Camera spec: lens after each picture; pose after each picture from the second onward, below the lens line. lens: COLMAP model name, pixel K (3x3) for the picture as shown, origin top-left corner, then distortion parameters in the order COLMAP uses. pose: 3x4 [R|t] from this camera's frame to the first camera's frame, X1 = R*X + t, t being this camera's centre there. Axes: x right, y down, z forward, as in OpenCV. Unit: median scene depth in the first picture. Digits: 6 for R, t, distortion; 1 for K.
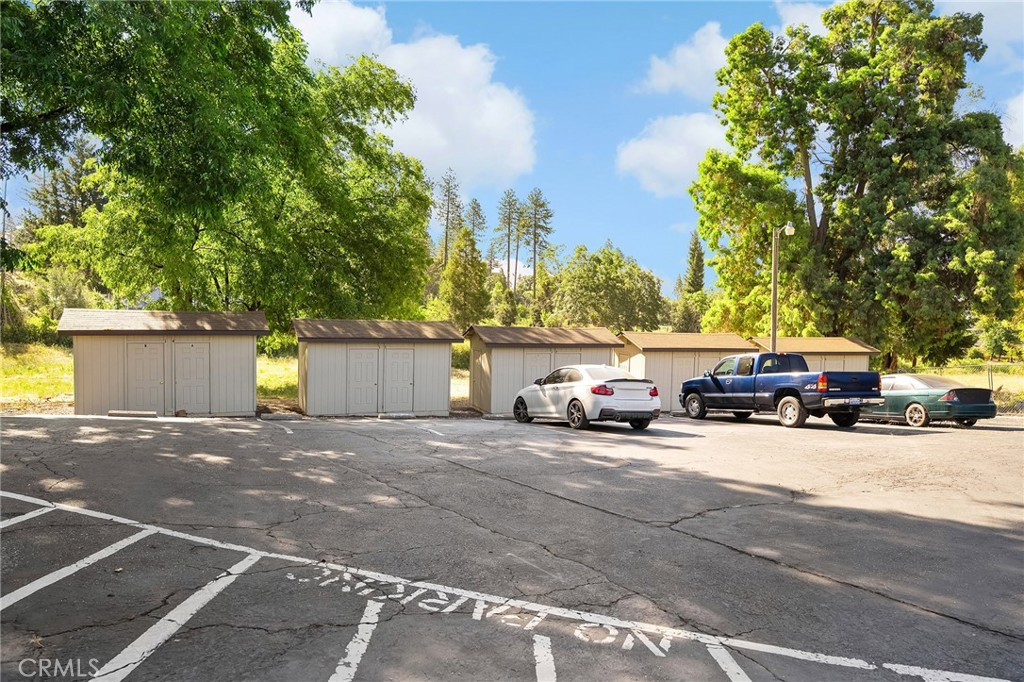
lens RADIAL K [[709.0, 0, 512.8], [0, 709.0, 350.0], [0, 0, 1]] dist [-0.036407, -0.004100]
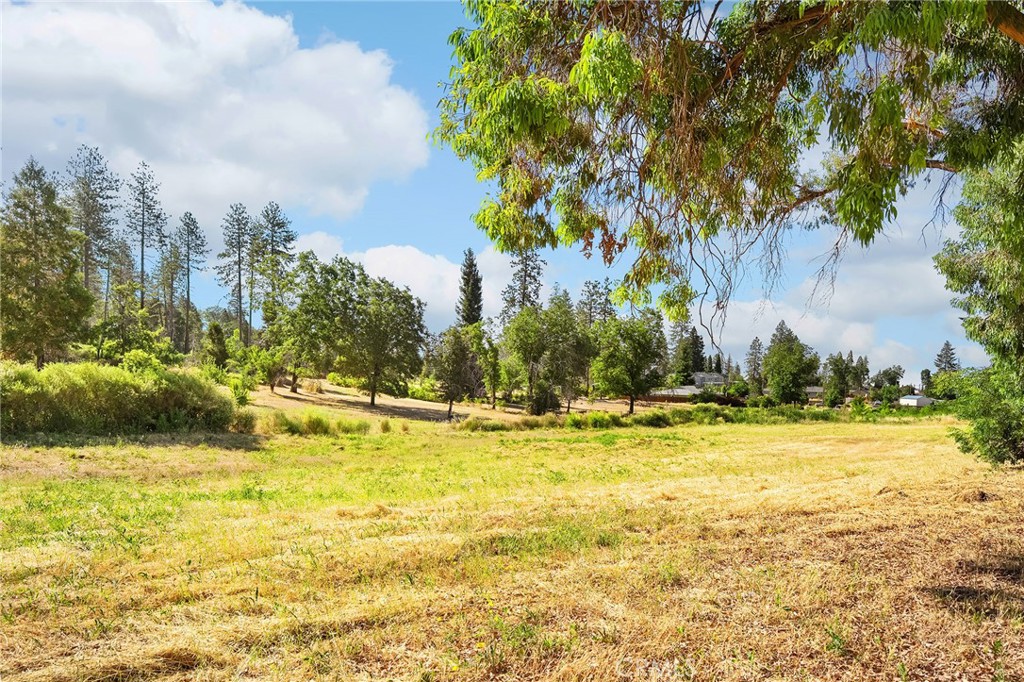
lens RADIAL K [[709.0, 0, 510.2], [0, 709.0, 342.4], [0, 0, 1]] dist [-0.036407, -0.004100]
pose [[0.955906, 0.001171, 0.293669, 0.059619], [0.028707, 0.994830, -0.097410, 0.009365], [-0.292265, 0.101546, 0.950931, 0.212269]]
